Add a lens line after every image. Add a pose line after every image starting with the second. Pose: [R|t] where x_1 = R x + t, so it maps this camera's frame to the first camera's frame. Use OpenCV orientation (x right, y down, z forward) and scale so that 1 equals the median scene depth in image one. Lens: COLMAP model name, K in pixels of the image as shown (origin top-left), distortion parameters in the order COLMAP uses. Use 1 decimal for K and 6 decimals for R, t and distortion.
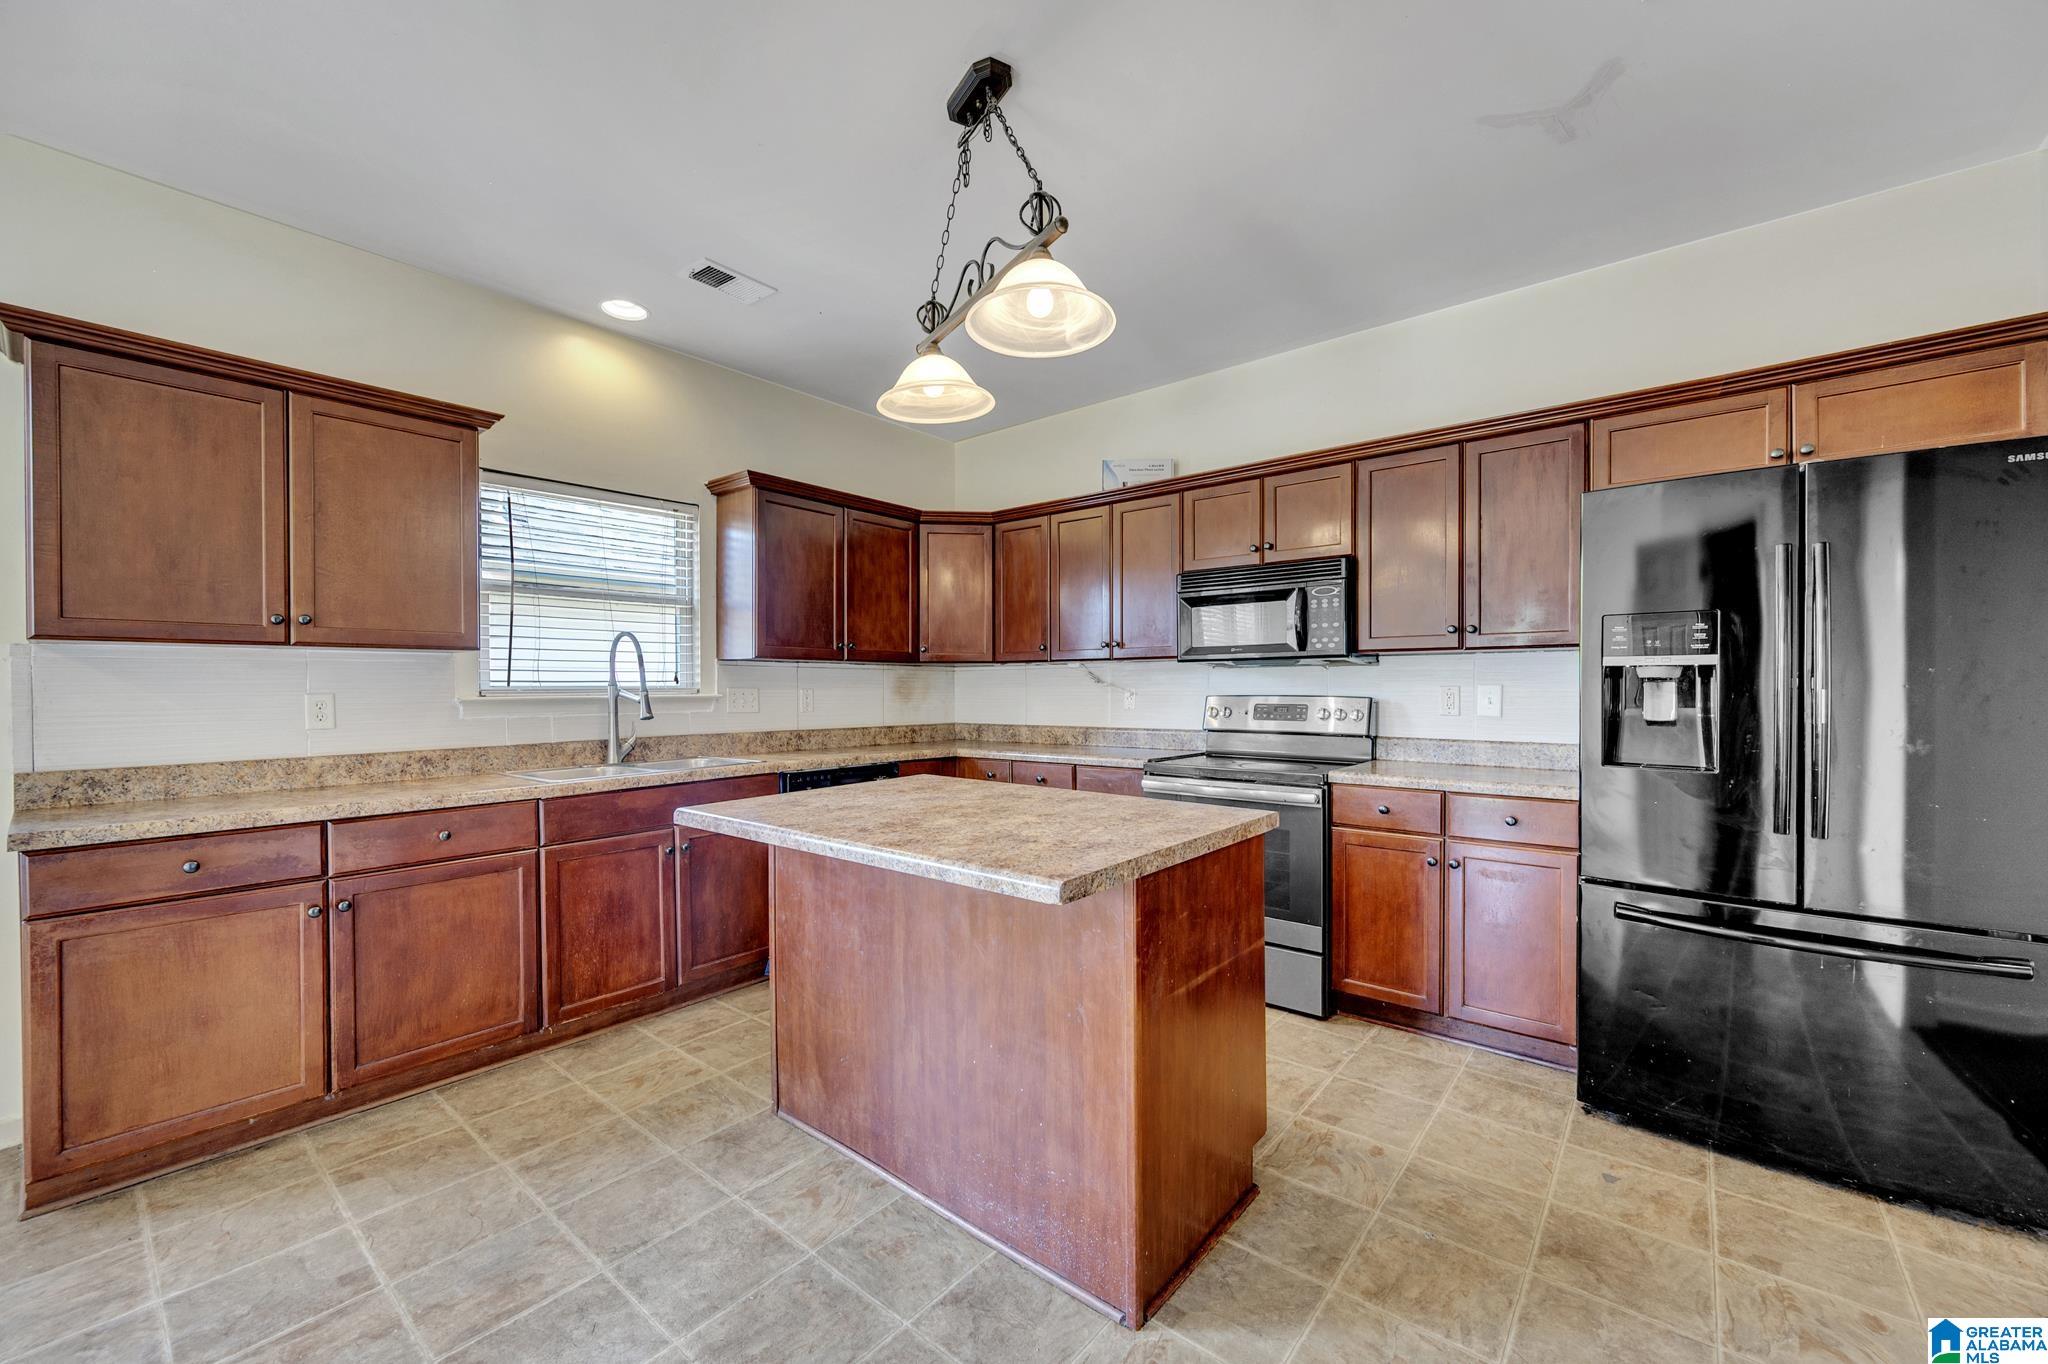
lens RADIAL K [[810.7, 0, 1025.0], [0, 810.7, 691.9], [0, 0, 1]] dist [0.003094, 0.000322]
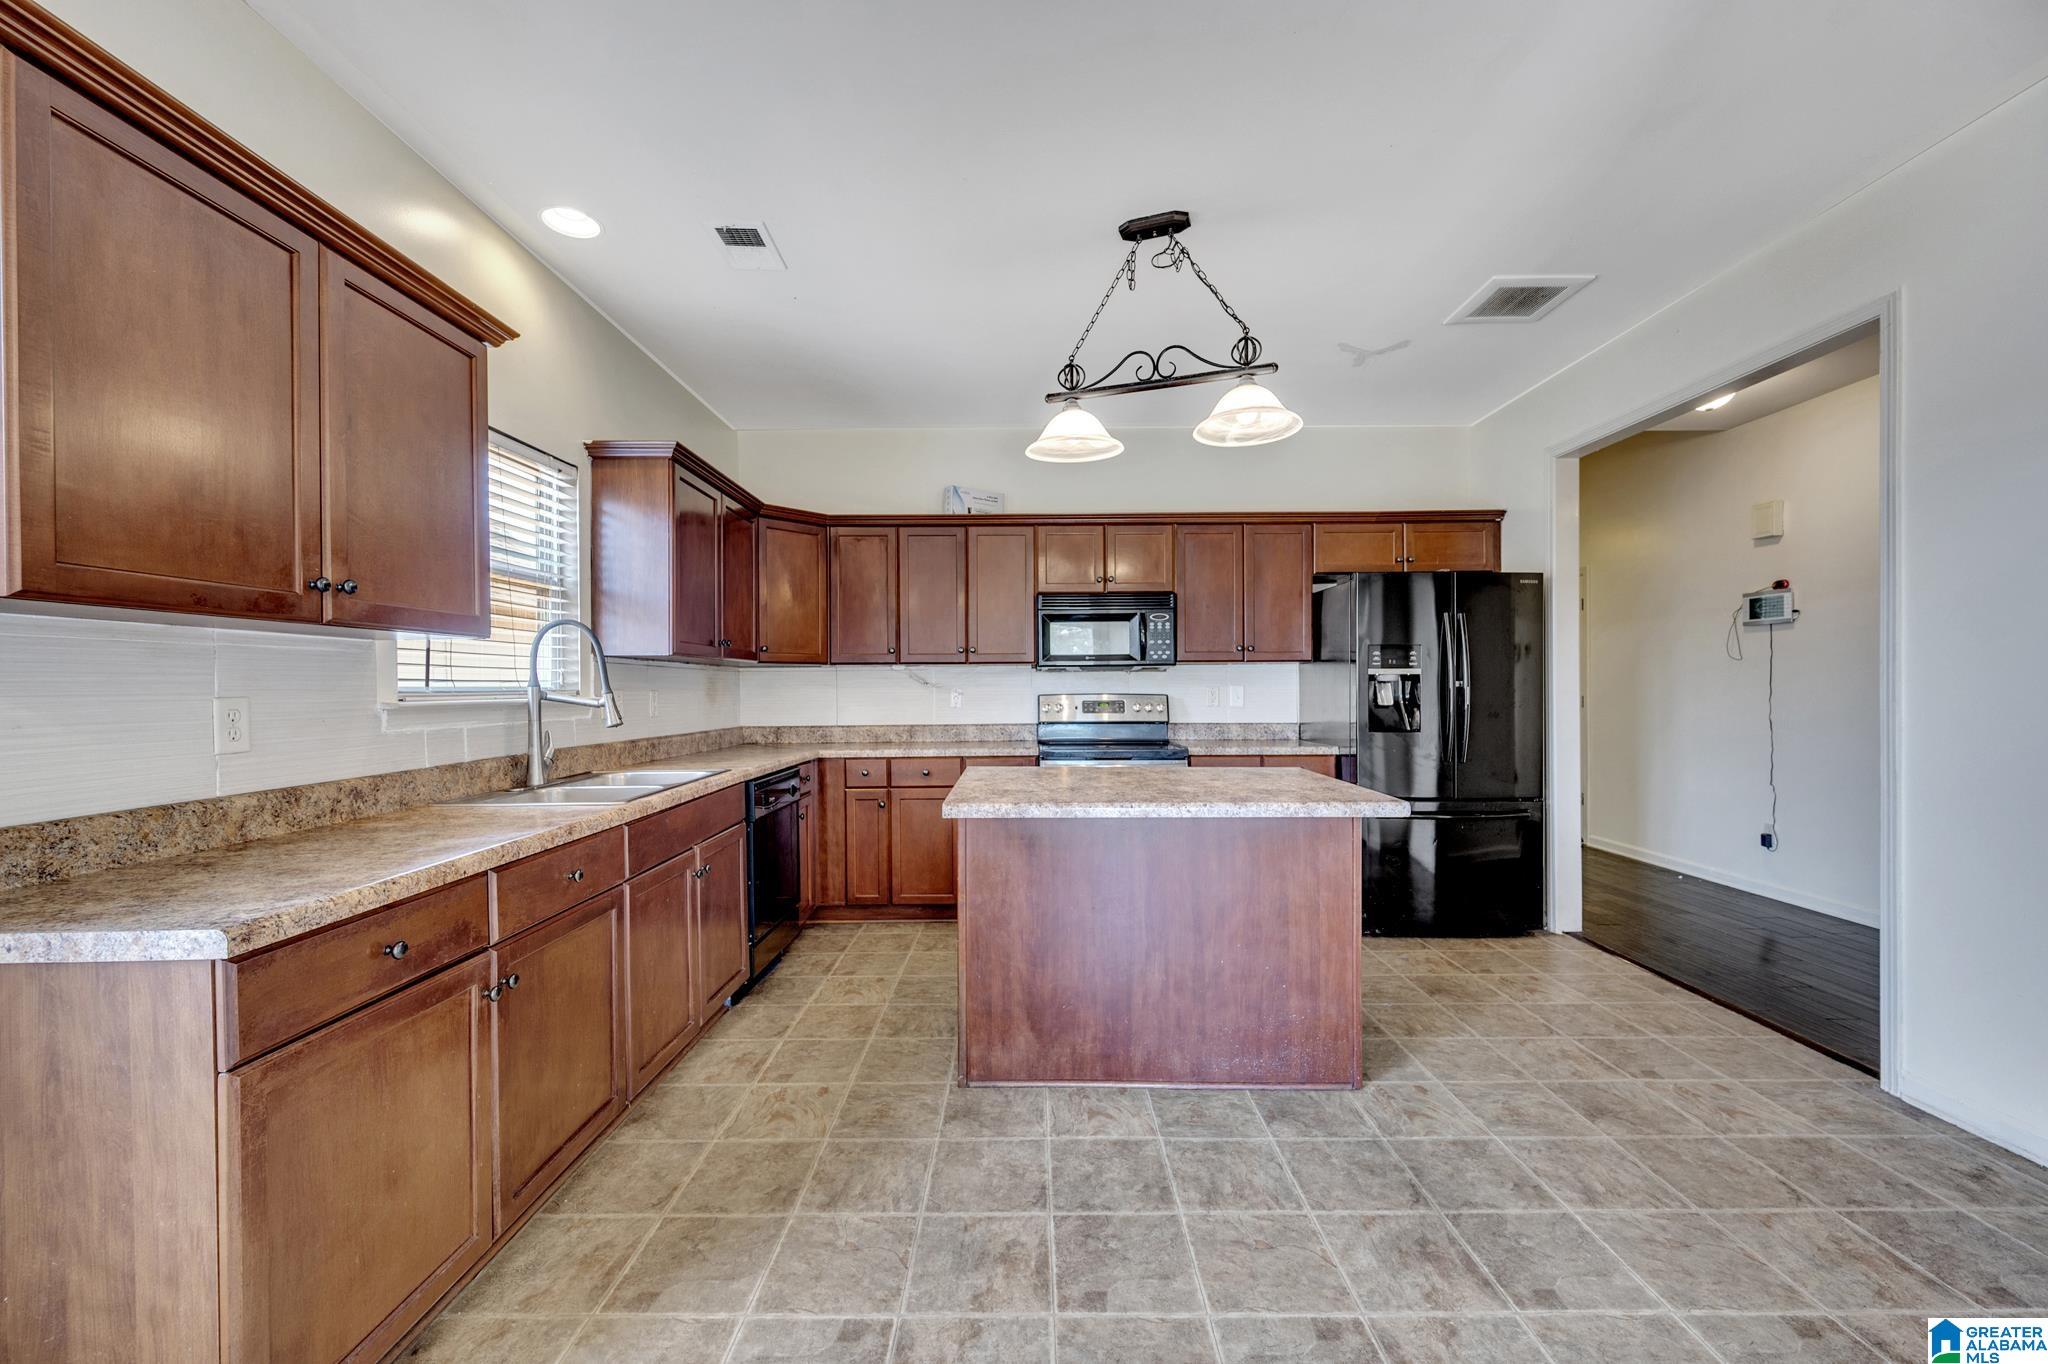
lens RADIAL K [[810.7, 0, 1032.8], [0, 810.7, 687.9], [0, 0, 1]] dist [0.003094, 0.000322]
pose [[0.774670, 0.000126, 0.632366, -0.592942], [0.006342, 0.999948, -0.007968, 0.004254], [-0.632335, 0.010183, 0.774629, 0.069626]]
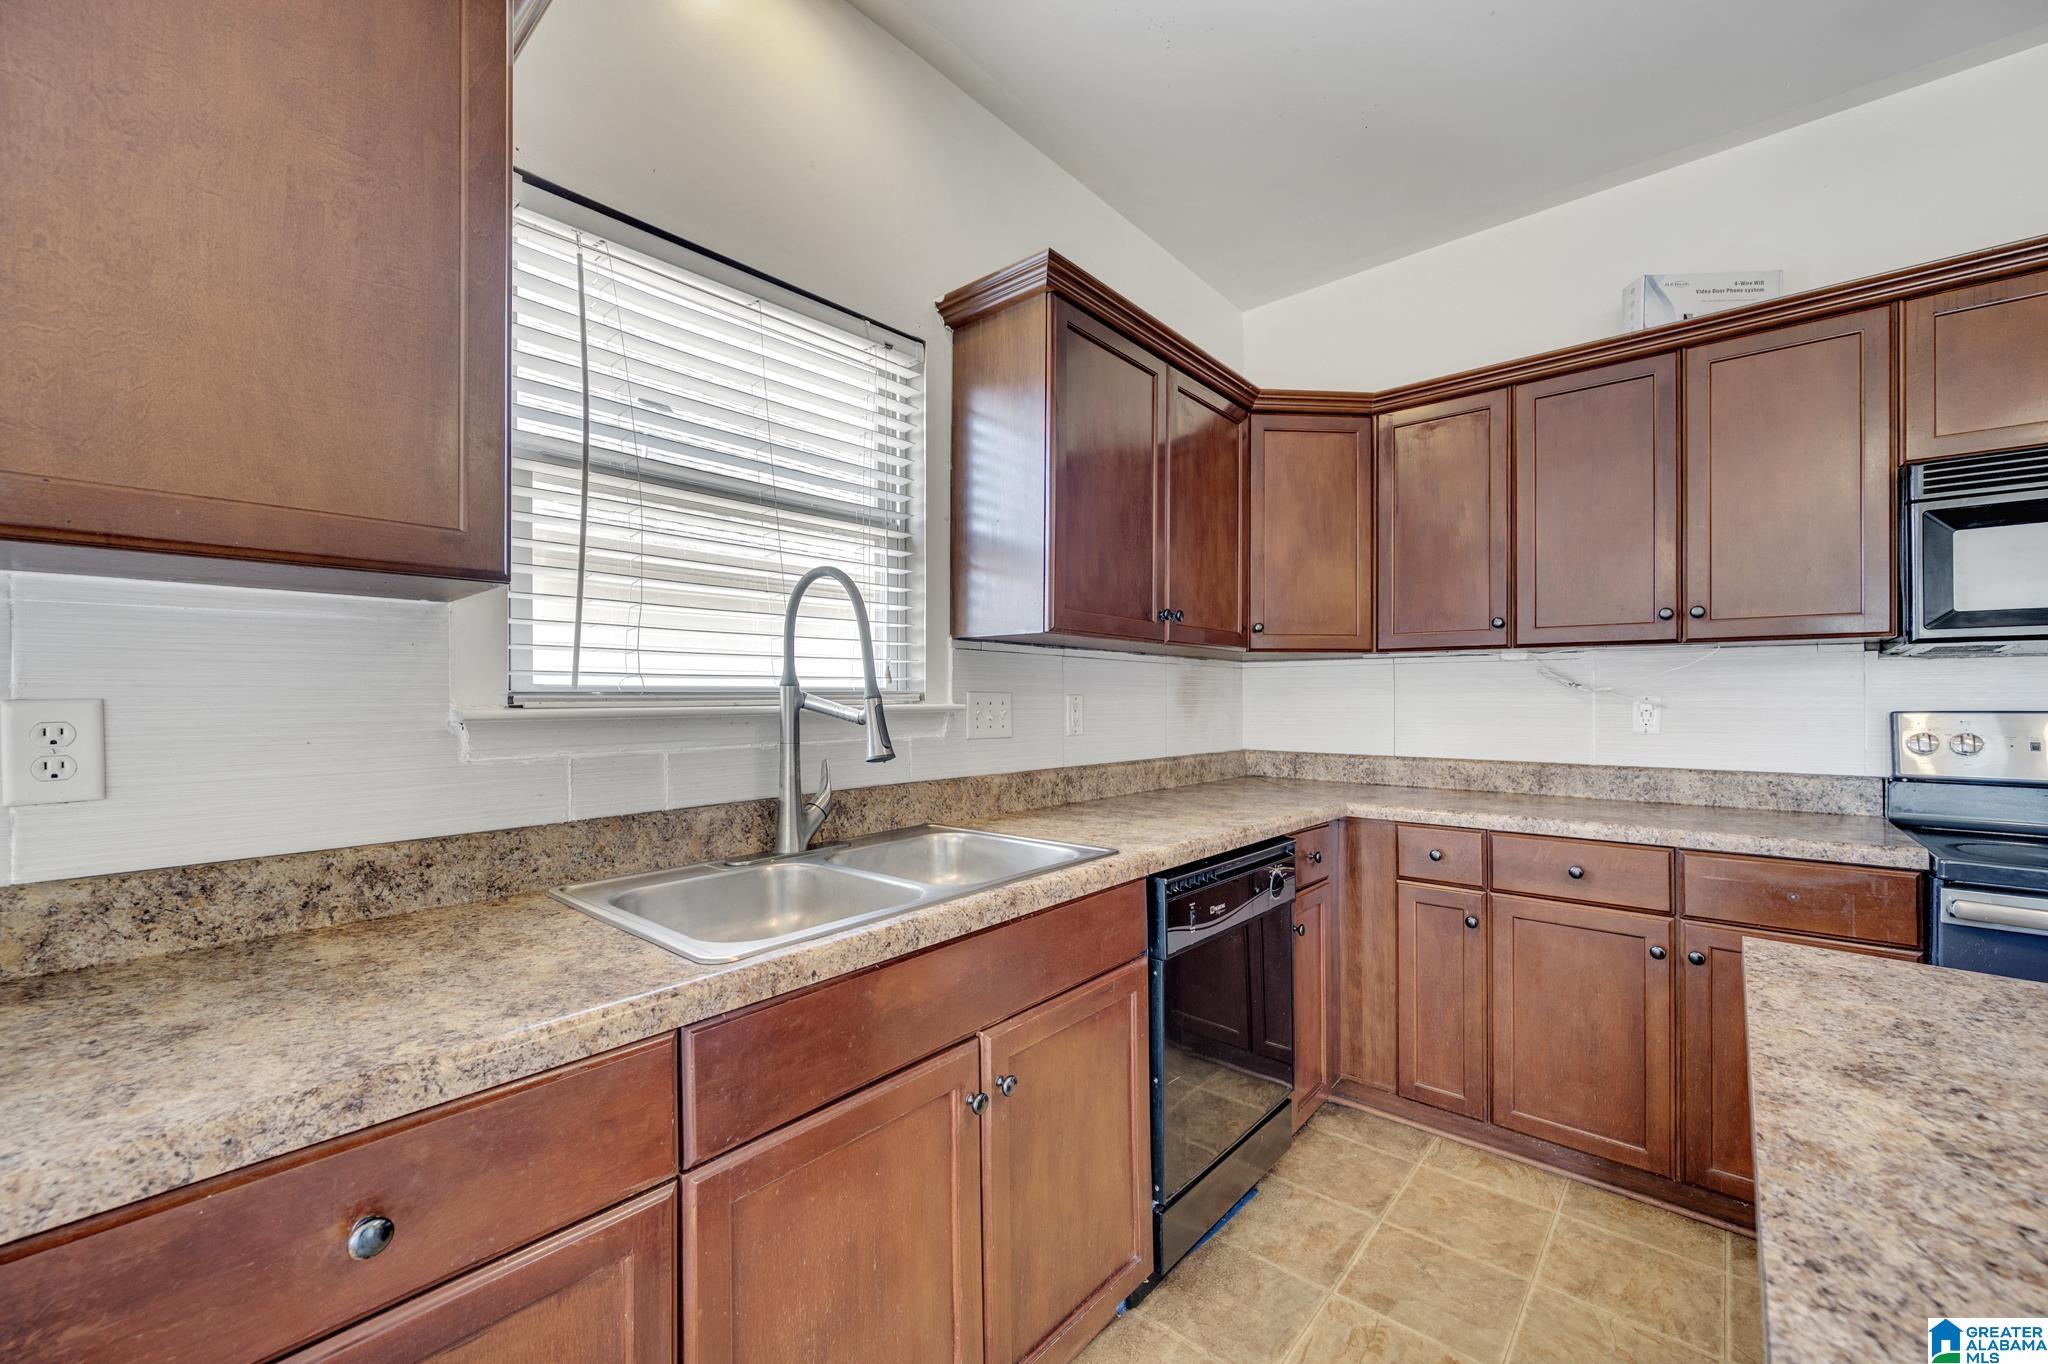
lens RADIAL K [[810.7, 0, 1021.4], [0, 810.7, 701.3], [0, 0, 1]] dist [0.003094, 0.000322]
pose [[0.999421, -0.001400, -0.033990, -0.337074], [0.001534, 0.999991, 0.003921, -0.003860], [0.033984, -0.003971, 0.999414, 0.499543]]
